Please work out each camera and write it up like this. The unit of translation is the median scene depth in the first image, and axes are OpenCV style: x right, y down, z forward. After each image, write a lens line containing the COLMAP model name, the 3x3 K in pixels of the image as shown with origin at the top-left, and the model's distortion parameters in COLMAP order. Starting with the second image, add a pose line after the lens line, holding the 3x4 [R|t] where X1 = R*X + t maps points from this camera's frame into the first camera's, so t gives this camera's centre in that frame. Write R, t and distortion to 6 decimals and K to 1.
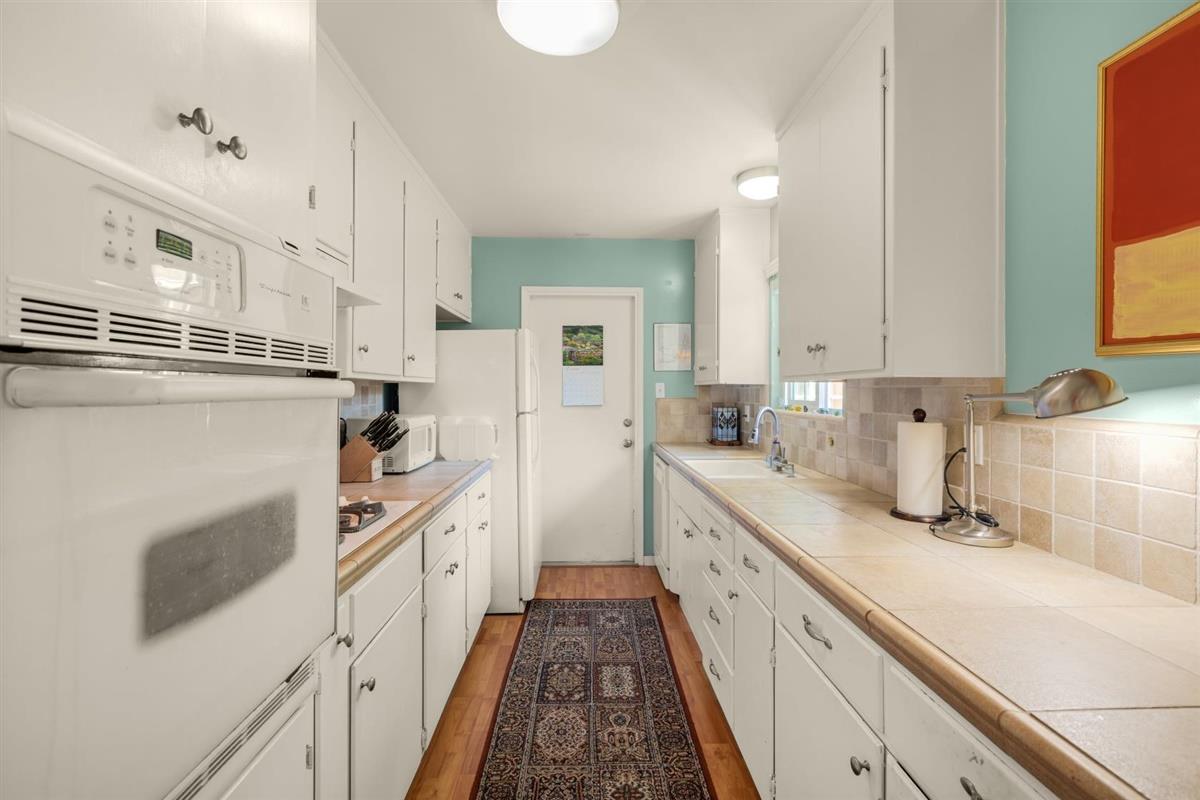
lens RADIAL K [[543.3, 0, 600.0], [0, 543.3, 394.1], [0, 0, 1]] dist [0.000588, 0.000760]
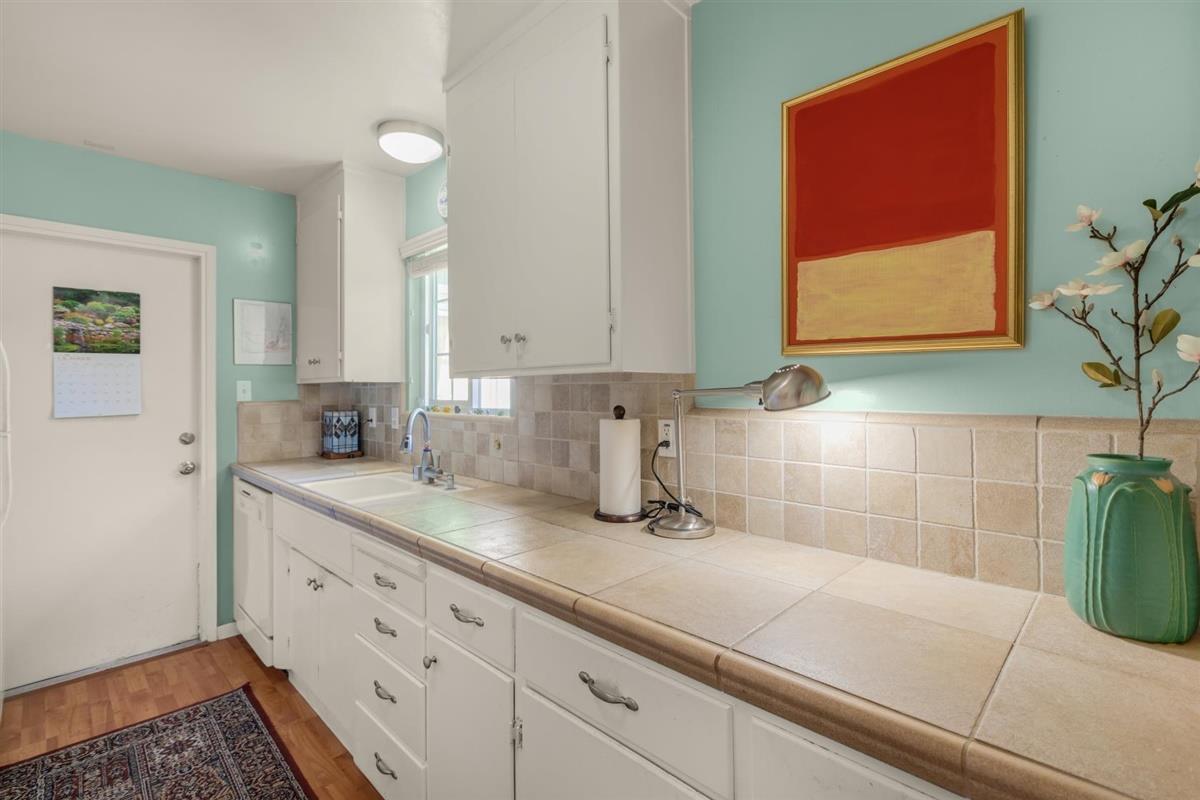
lens RADIAL K [[545.1, 0, 606.7], [0, 545.1, 382.4], [0, 0, 1]] dist [0.000064, -0.000432]
pose [[0.718228, 0.001511, 0.695807, -0.079152], [0.013922, 0.999766, -0.016542, 0.001033], [-0.695669, 0.021568, 0.718039, 0.219901]]
